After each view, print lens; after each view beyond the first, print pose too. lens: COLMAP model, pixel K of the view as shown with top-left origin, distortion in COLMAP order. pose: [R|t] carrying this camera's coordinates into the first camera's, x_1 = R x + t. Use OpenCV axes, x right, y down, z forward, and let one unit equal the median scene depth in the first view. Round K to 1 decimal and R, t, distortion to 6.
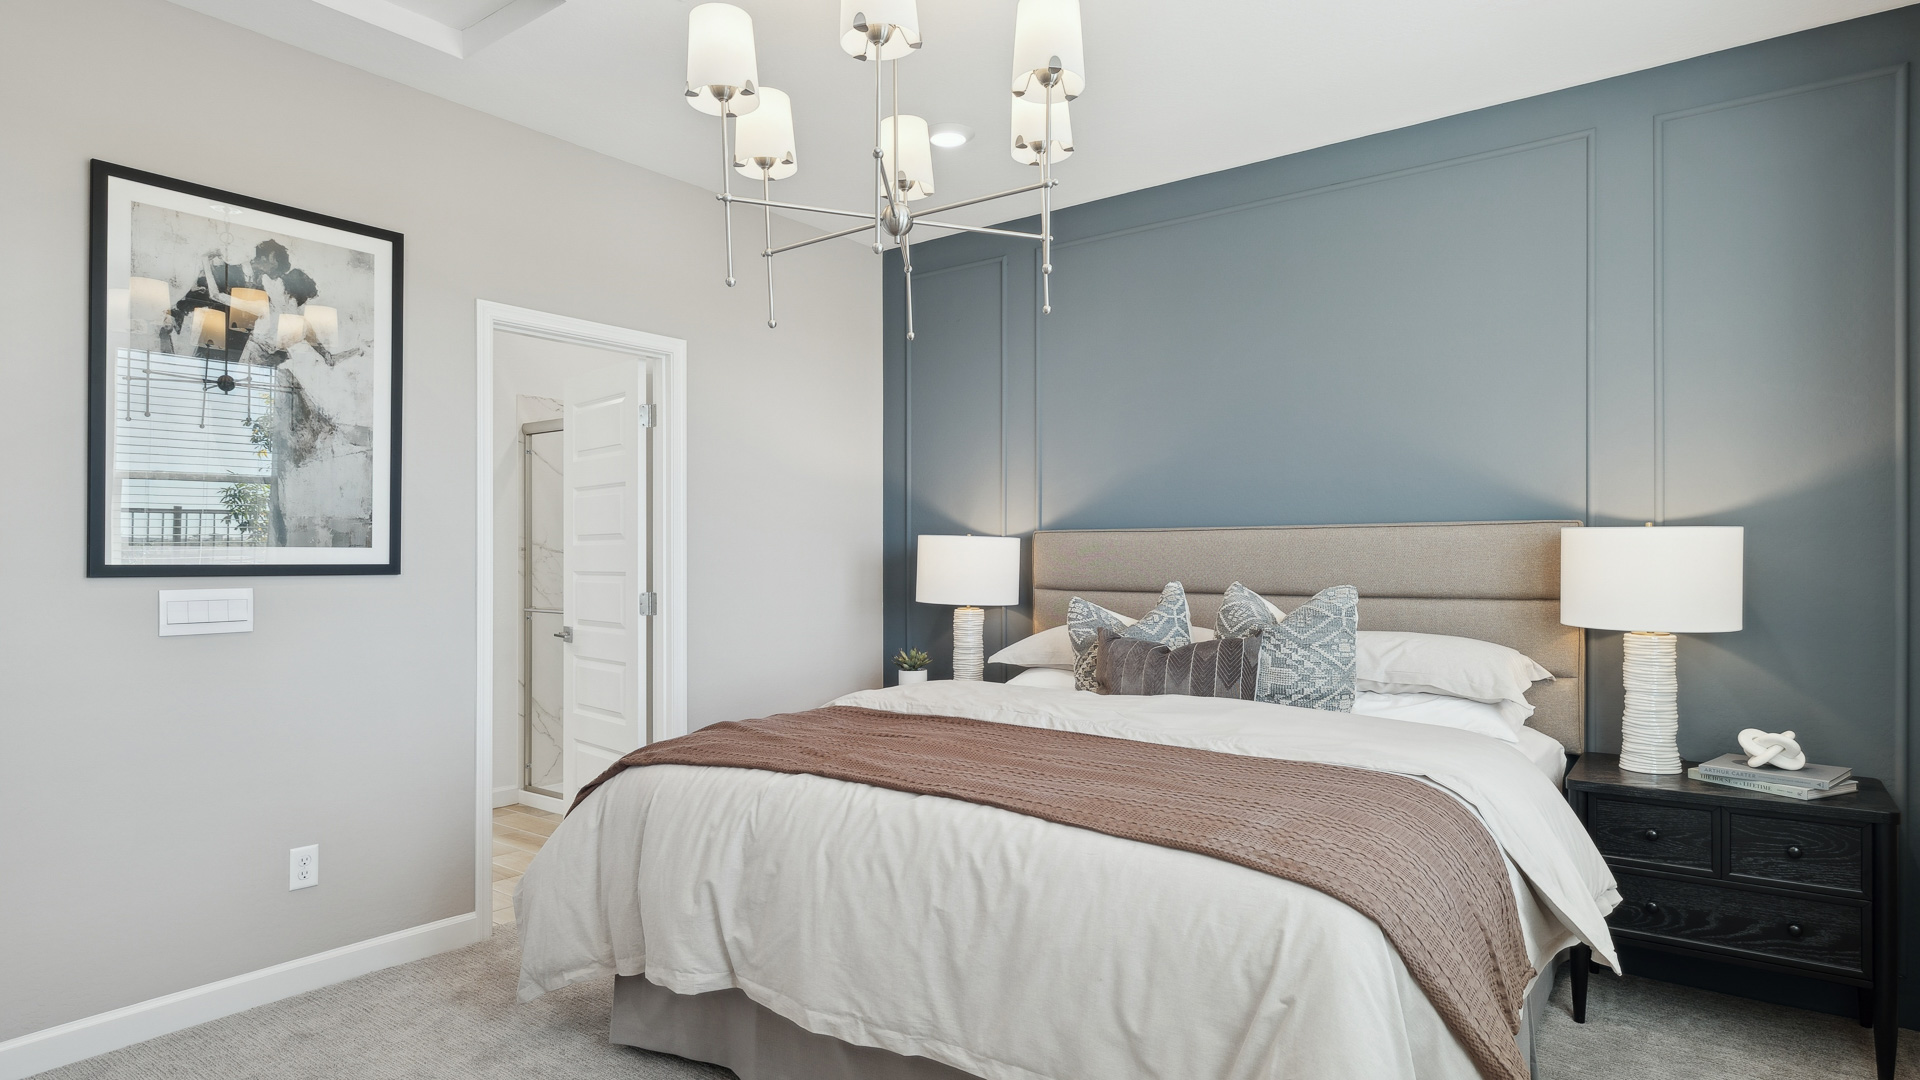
lens RADIAL K [[1006.0, 0, 958.5], [0, 1006.0, 546.2], [0, 0, 1]] dist [-0.005382, -0.000678]
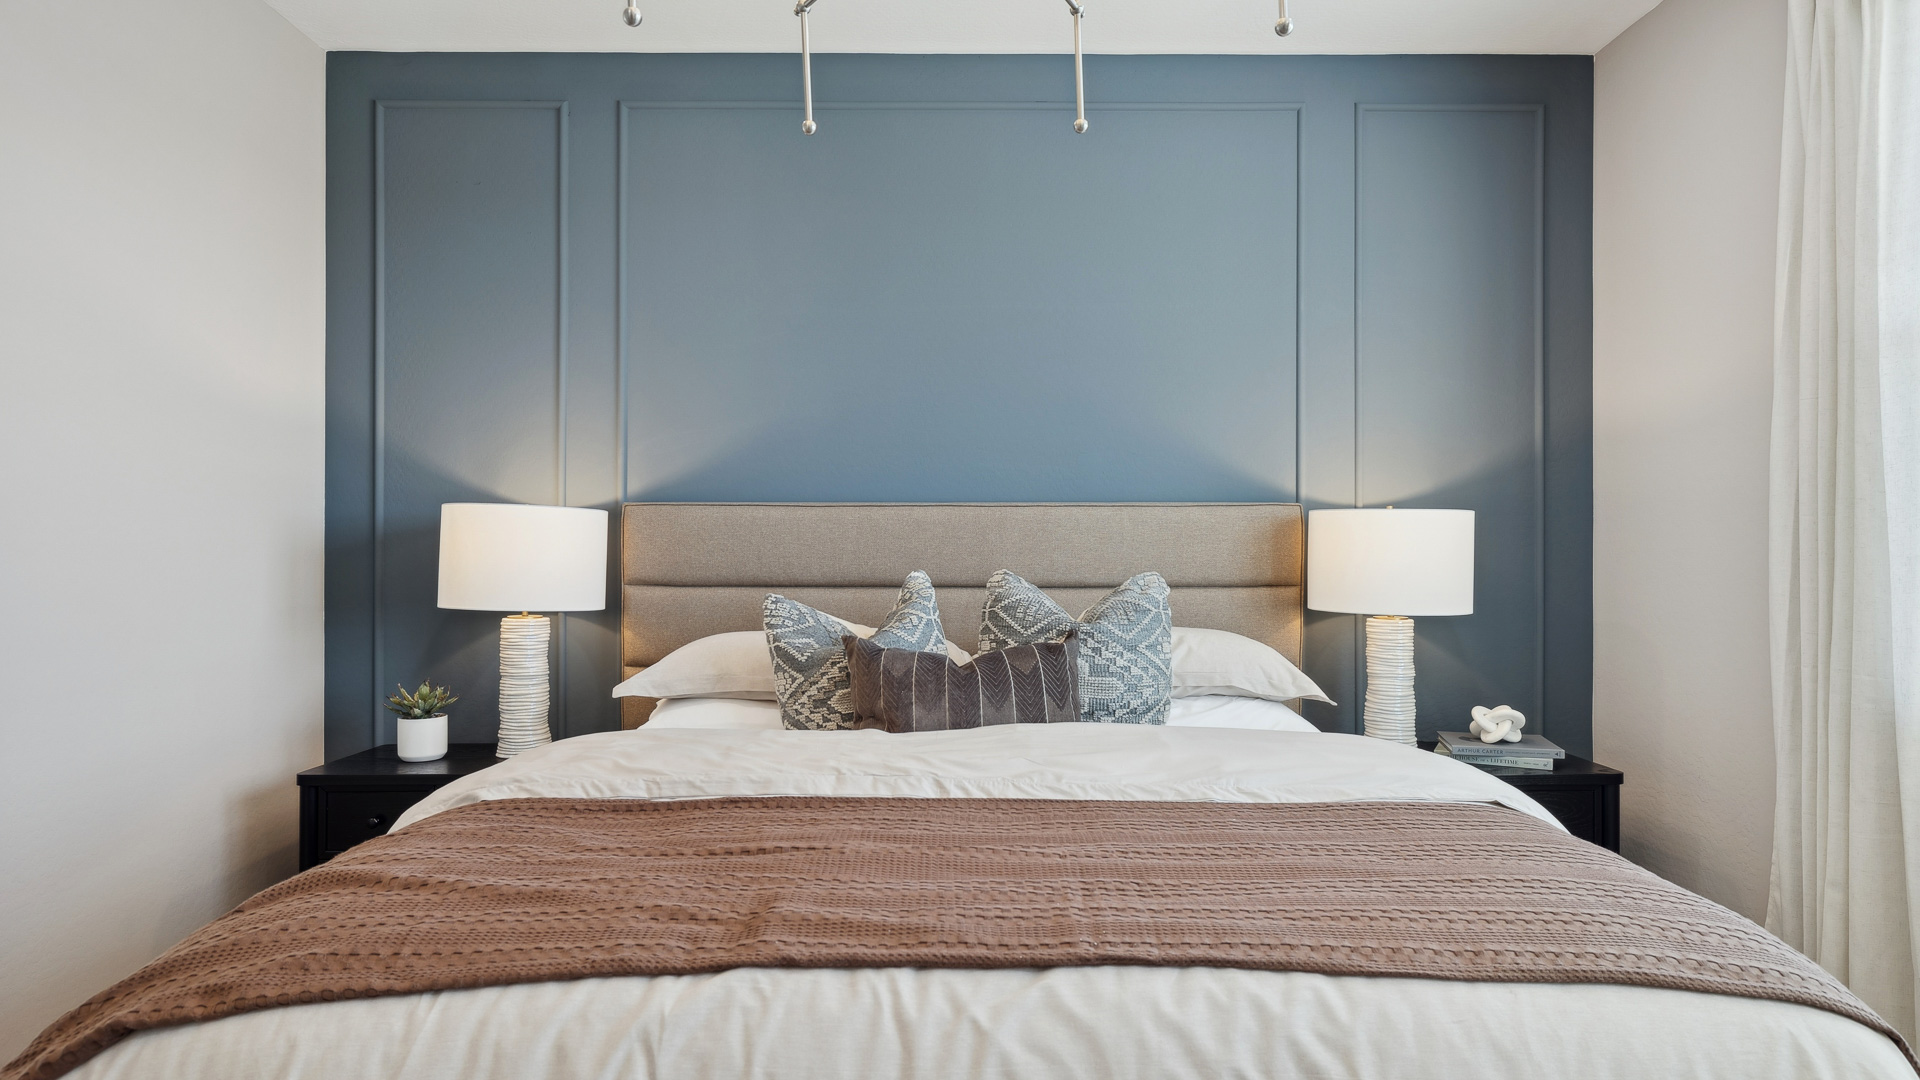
lens RADIAL K [[1079.8, 0, 960.4], [0, 1079.8, 540.2], [0, 0, 1]] dist [0.003624, -0.000029]
pose [[0.796416, 0.008361, 0.604691, -0.280067], [-0.009239, 0.999956, -0.001657, 0.015203], [-0.604678, -0.004267, 0.796458, 0.384348]]
